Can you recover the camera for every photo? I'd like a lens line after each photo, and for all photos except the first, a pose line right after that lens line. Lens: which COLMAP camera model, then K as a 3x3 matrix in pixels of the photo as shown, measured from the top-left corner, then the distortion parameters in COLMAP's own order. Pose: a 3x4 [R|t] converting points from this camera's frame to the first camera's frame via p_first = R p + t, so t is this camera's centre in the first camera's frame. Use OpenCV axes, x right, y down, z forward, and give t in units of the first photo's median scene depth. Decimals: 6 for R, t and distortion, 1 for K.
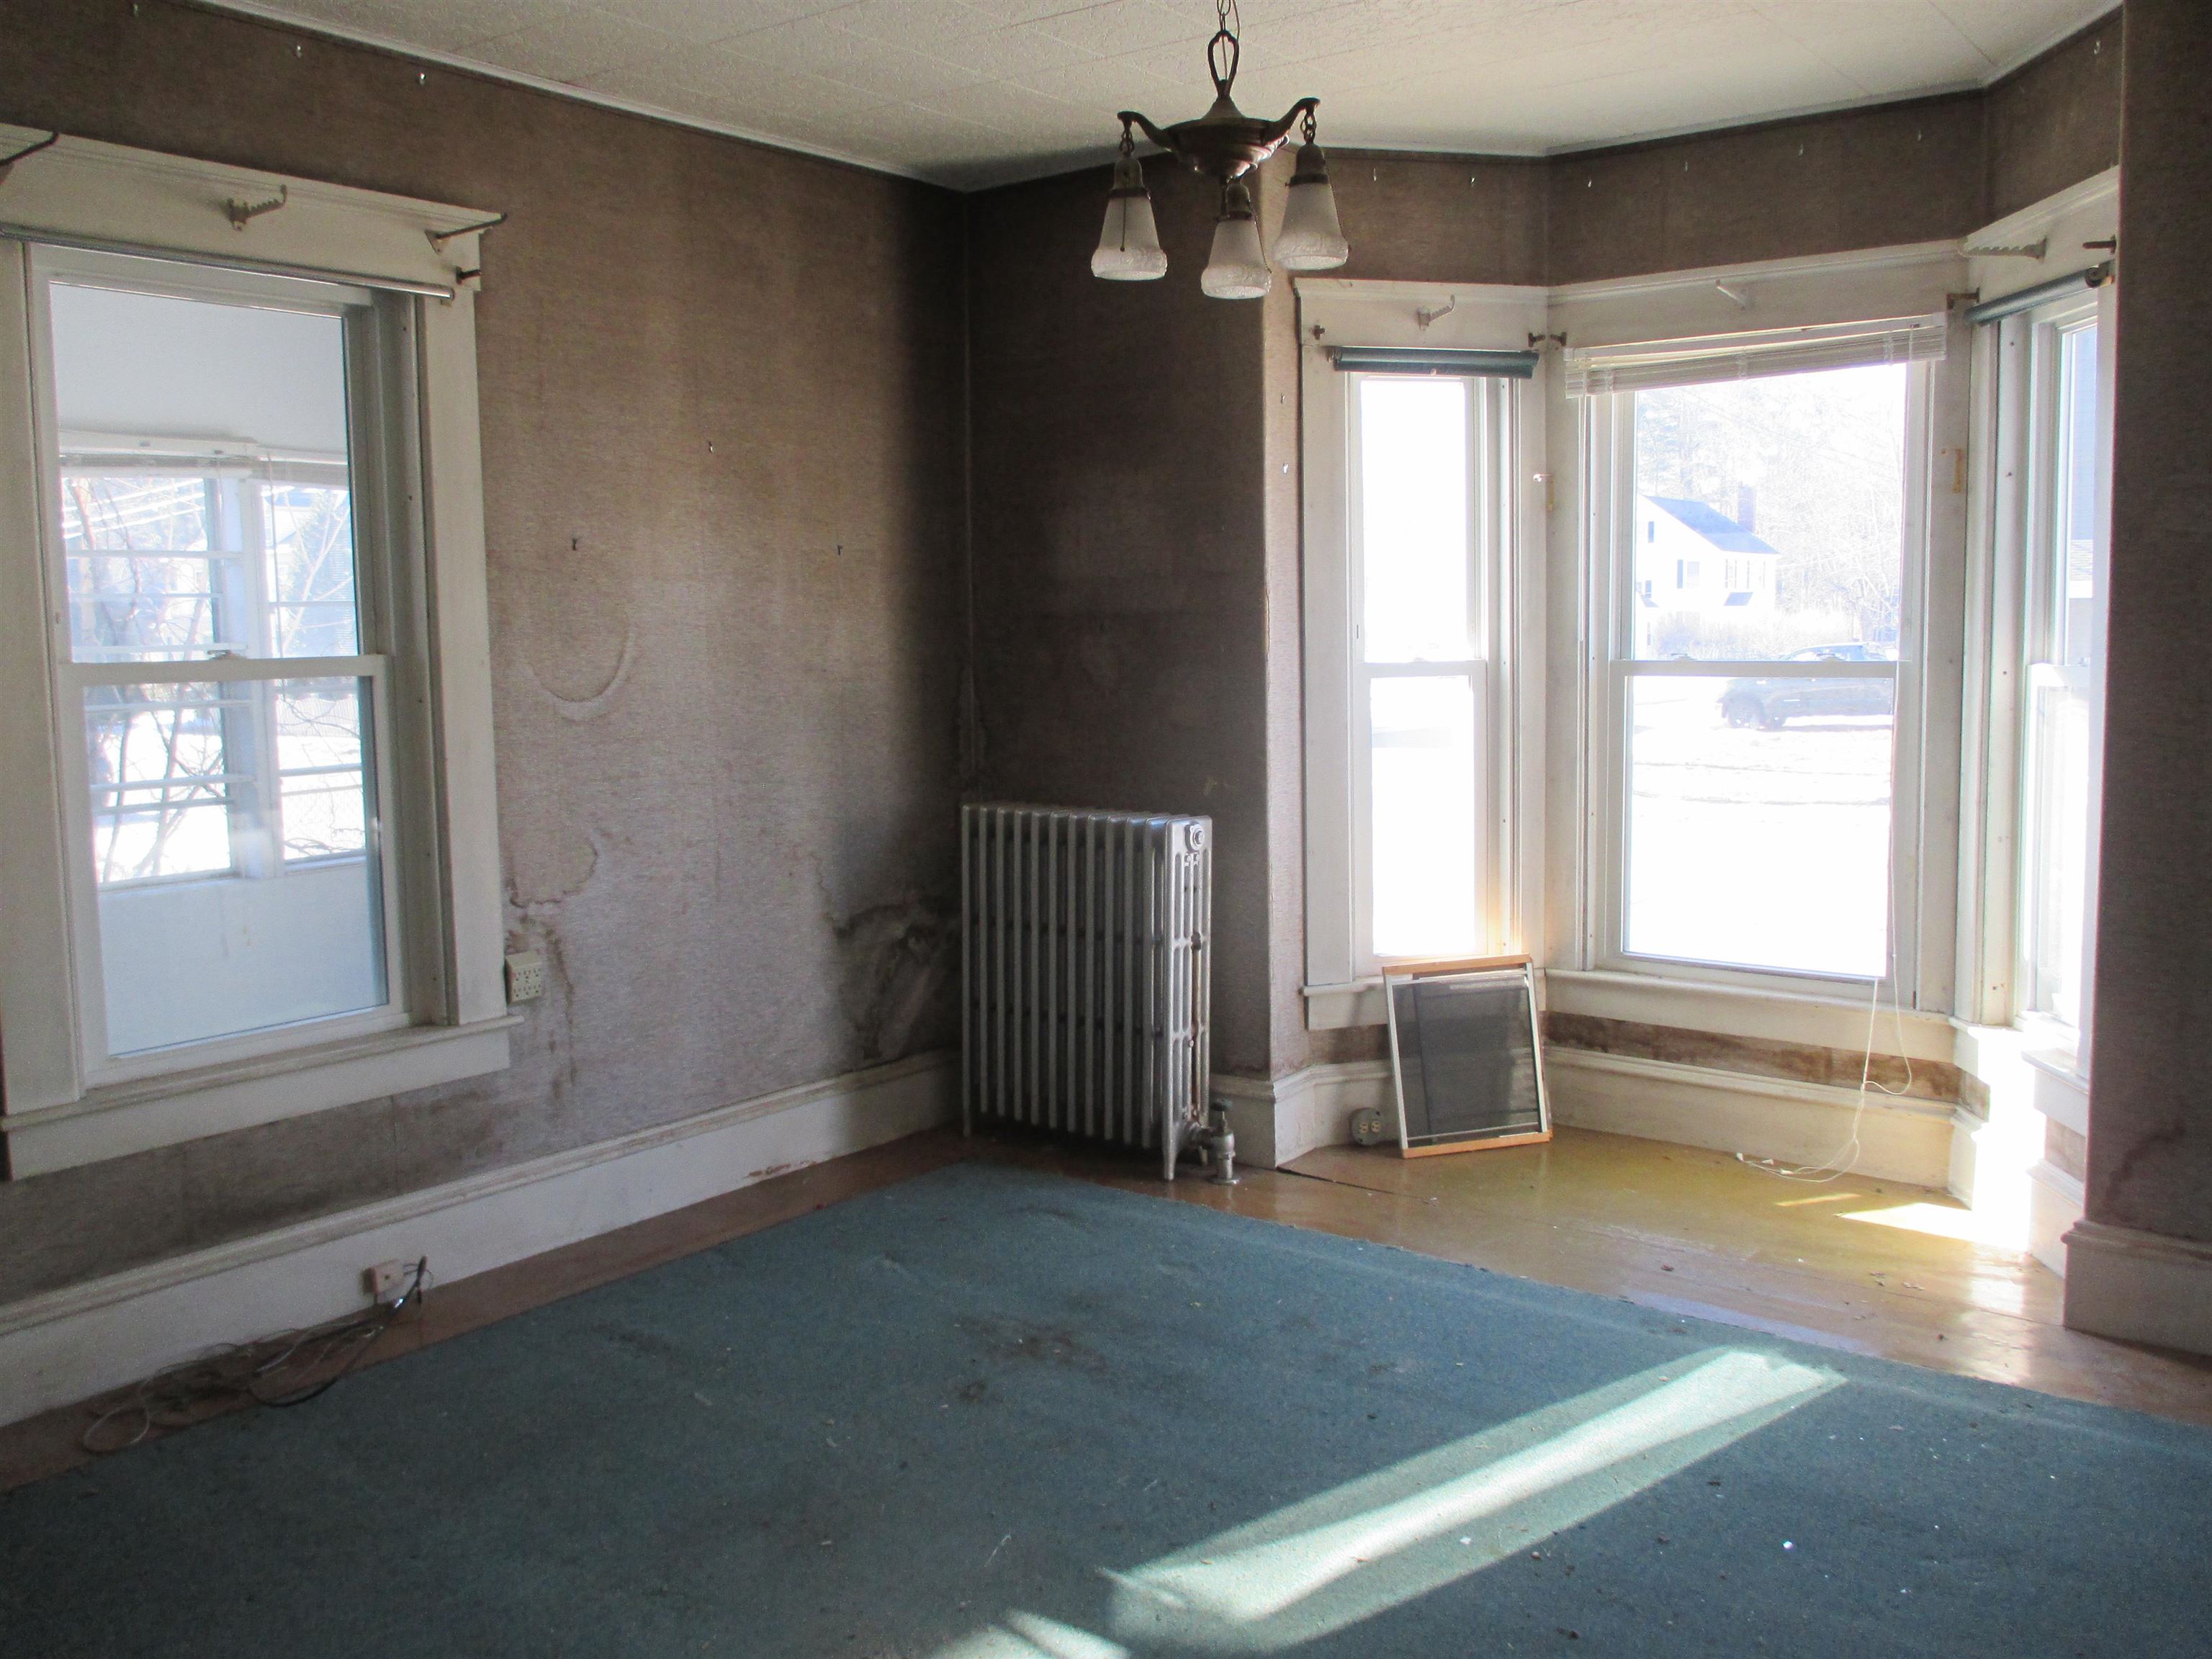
lens RADIAL K [[1859.0, 0, 1106.0], [0, 1859.0, 829.5], [0, 0, 1]] dist [-0.007584, 0.000988]
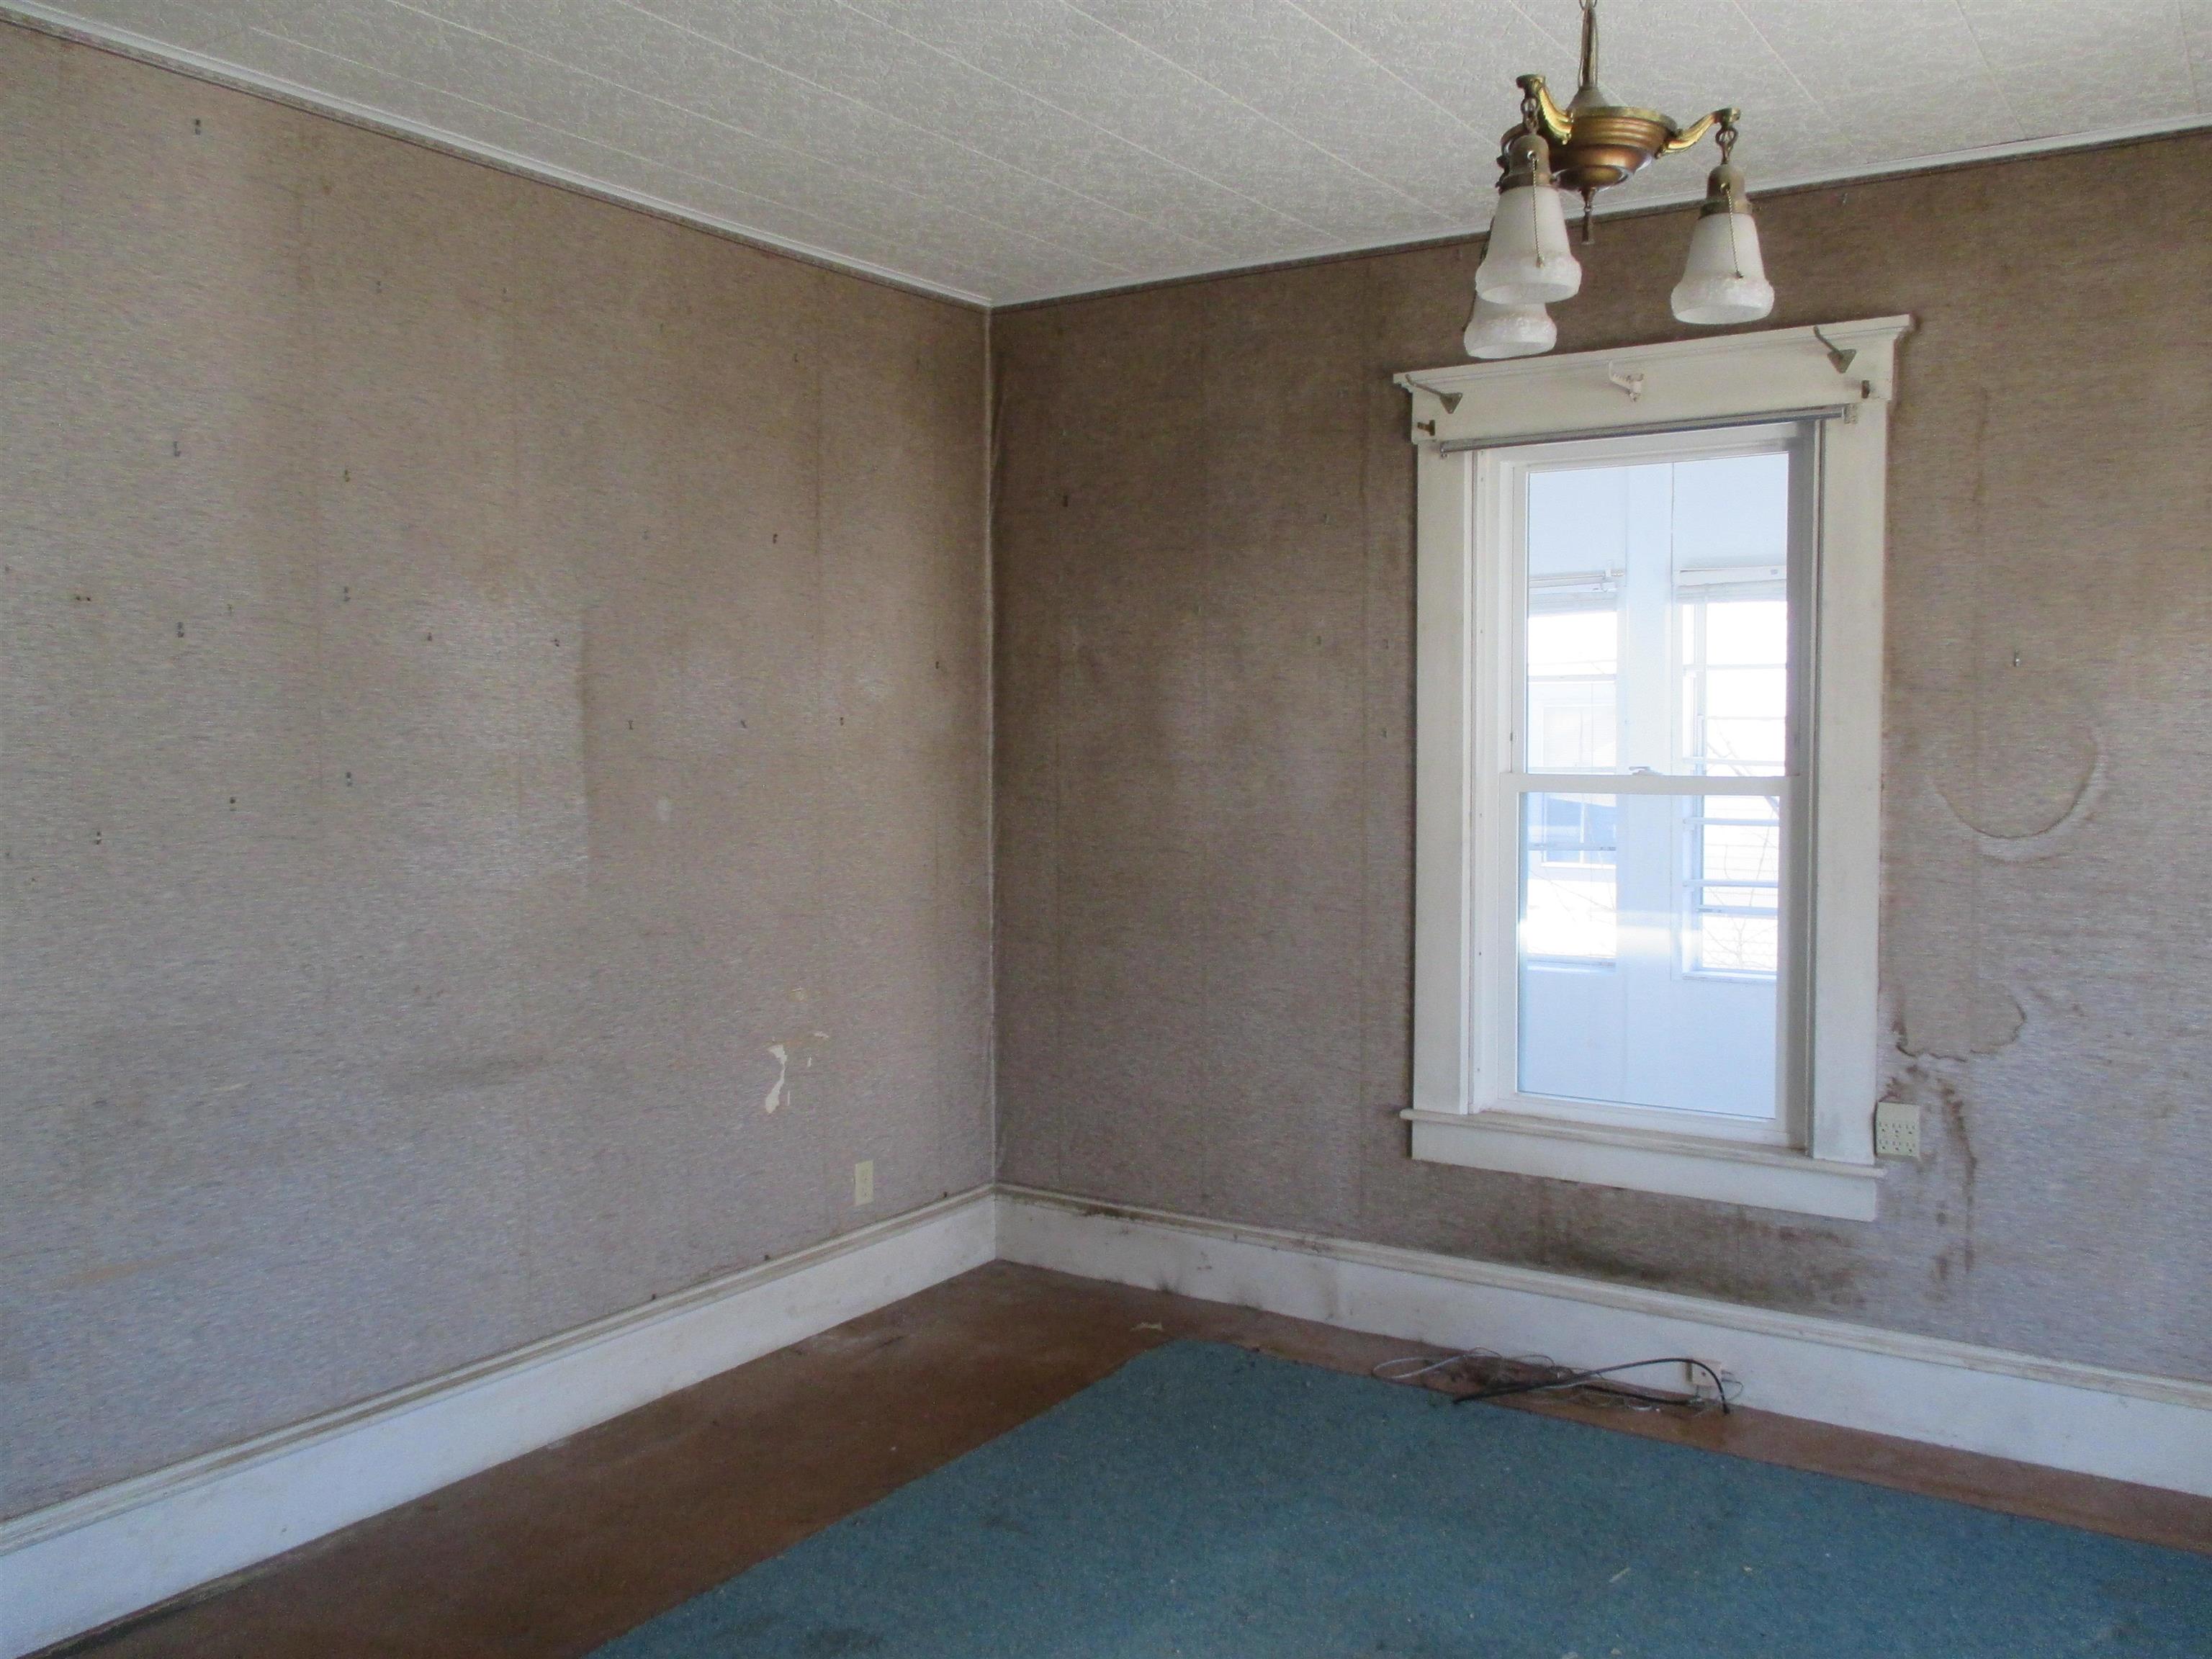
lens RADIAL K [[1859.0, 0, 1106.0], [0, 1859.0, 829.5], [0, 0, 1]] dist [-0.007584, 0.000988]
pose [[0.070082, 0.067133, -0.995280, 0.564296], [-0.111343, 0.992025, 0.059073, -0.079240], [0.991308, 0.106677, 0.076998, 0.524004]]
